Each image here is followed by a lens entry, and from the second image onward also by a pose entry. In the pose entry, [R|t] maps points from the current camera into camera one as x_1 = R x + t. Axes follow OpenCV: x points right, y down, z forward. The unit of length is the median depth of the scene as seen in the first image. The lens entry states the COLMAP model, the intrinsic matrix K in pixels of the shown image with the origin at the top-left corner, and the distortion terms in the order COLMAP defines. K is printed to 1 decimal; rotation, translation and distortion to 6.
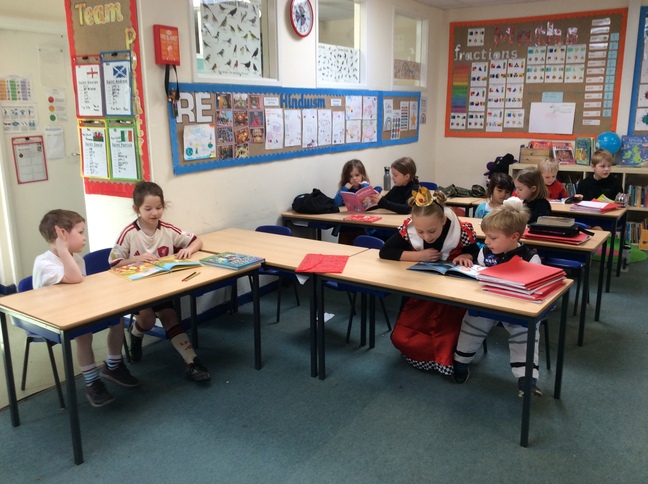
lens RADIAL K [[589.1, 0, 325.9], [0, 589.1, 242.5], [0, 0, 1]] dist [0.129593, -0.243421]
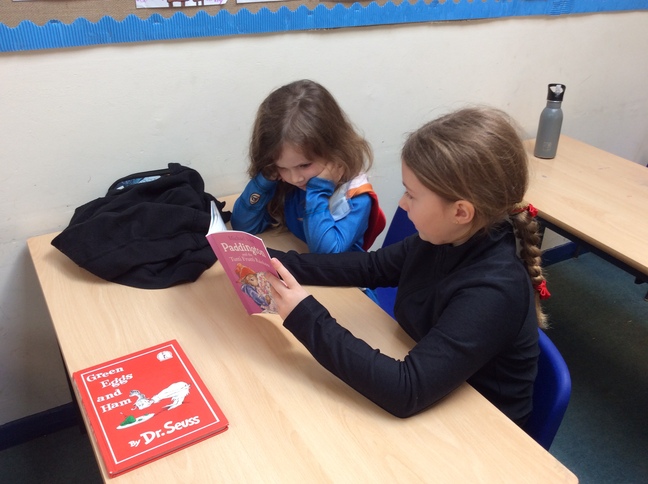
lens RADIAL K [[598.1, 0, 324.0], [0, 598.1, 242.0], [0, 0, 1]] dist [0.054029, -0.083816]
pose [[0.885572, 0.242665, -0.396076, 0.126891], [-0.132164, 0.949079, 0.285976, -0.109034], [0.445303, -0.200905, 0.872549, 0.560654]]
